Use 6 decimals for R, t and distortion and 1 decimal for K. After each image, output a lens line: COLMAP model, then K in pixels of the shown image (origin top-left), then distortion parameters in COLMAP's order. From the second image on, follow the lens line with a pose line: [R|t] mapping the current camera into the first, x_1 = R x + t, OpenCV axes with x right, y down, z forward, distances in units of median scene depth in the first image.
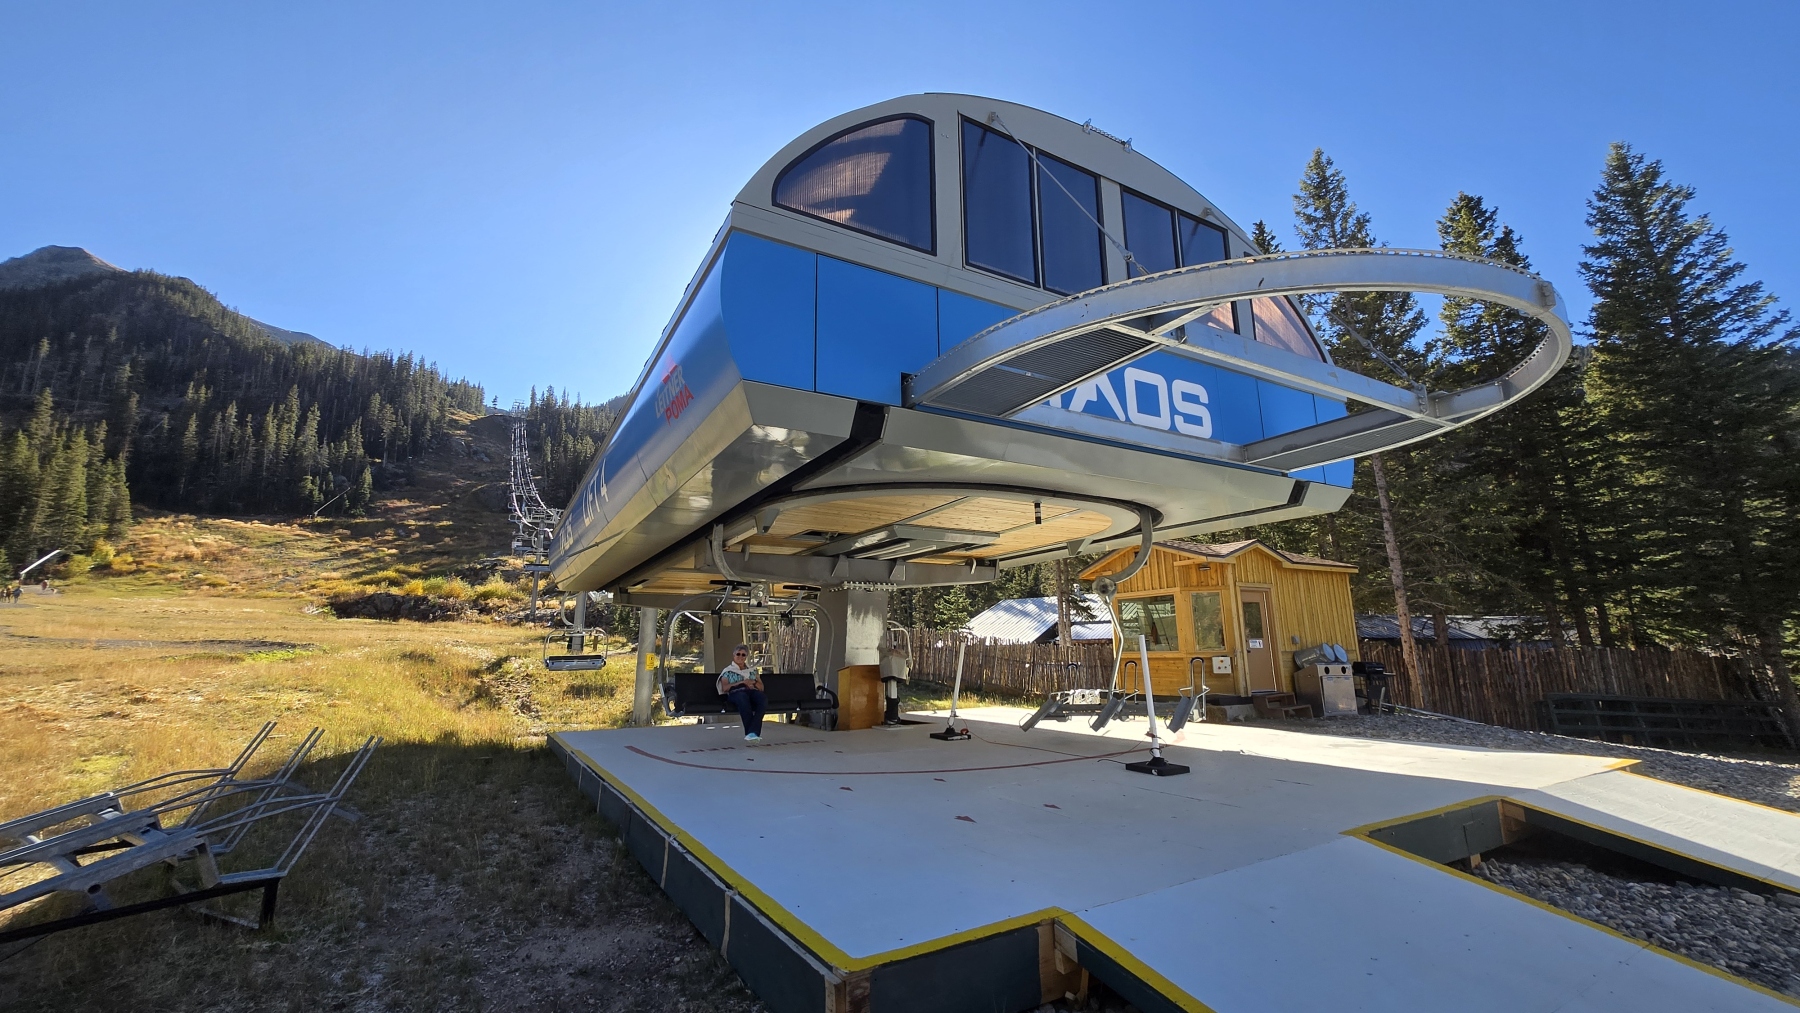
lens RADIAL K [[706.8, 0, 898.3], [0, 706.8, 503.9], [0, 0, 1]] dist [-0.013188, 0.003869]
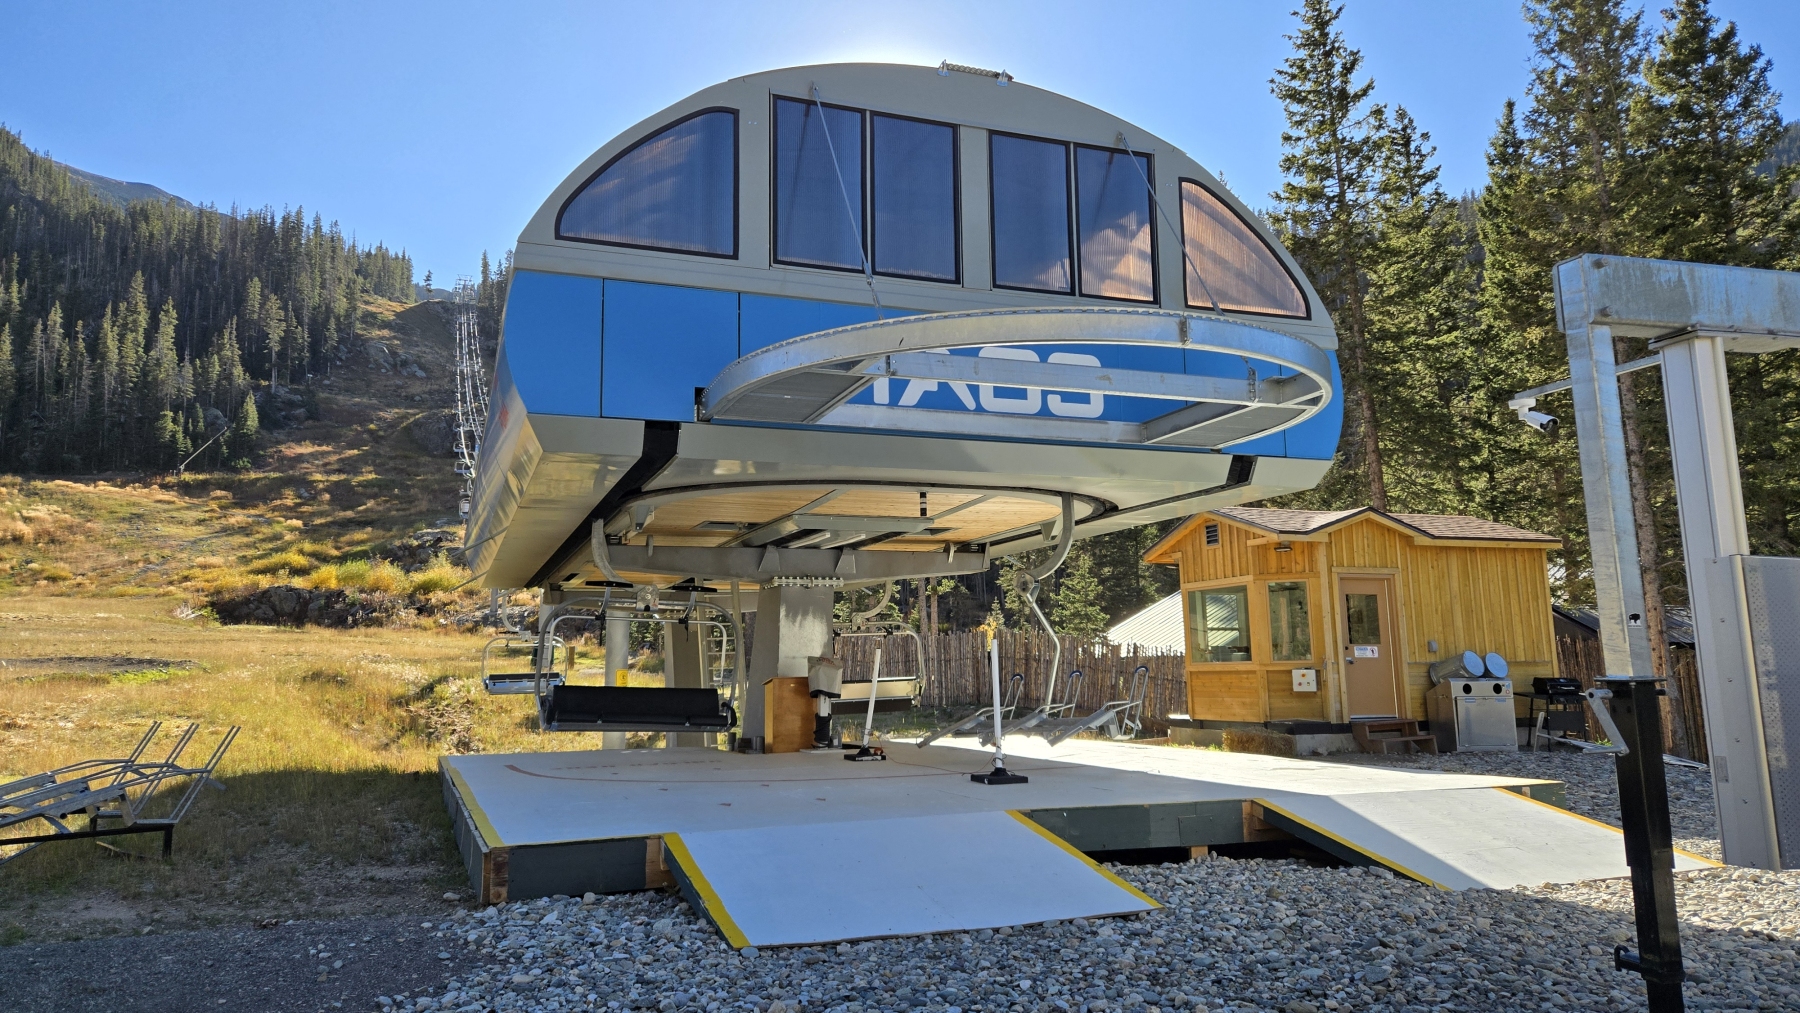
lens RADIAL K [[1189.2, 0, 898.5], [0, 1189.2, 490.8], [0, 0, 1]] dist [0.069958, -0.065767]
pose [[0.987092, -0.026087, -0.158017, 0.097429], [0.035189, 0.997862, 0.055075, -0.020992], [0.156243, -0.059924, 0.985899, -0.115456]]
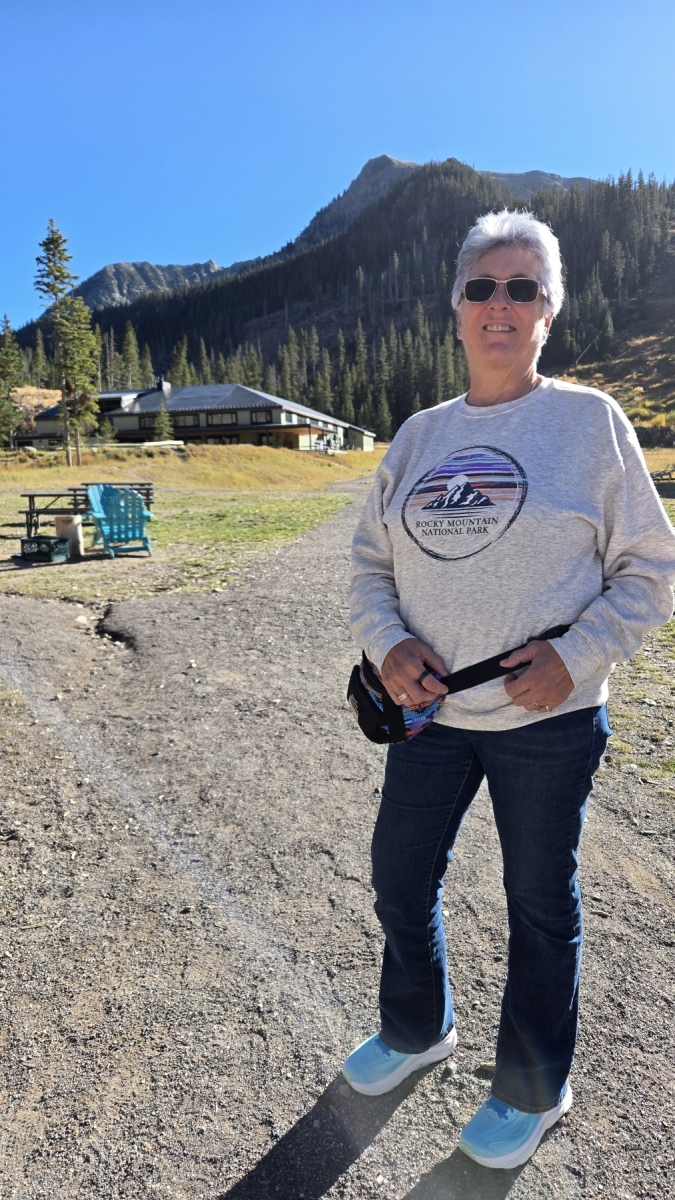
lens RADIAL K [[793.5, 0, 364.2], [0, 793.5, 602.3], [0, 0, 1]] dist [0.071113, -0.071960]
pose [[0.591688, 0.107327, -0.798991, 0.487742], [0.183366, 0.947203, 0.263027, -0.132403], [0.785036, -0.302137, 0.540769, -0.789061]]
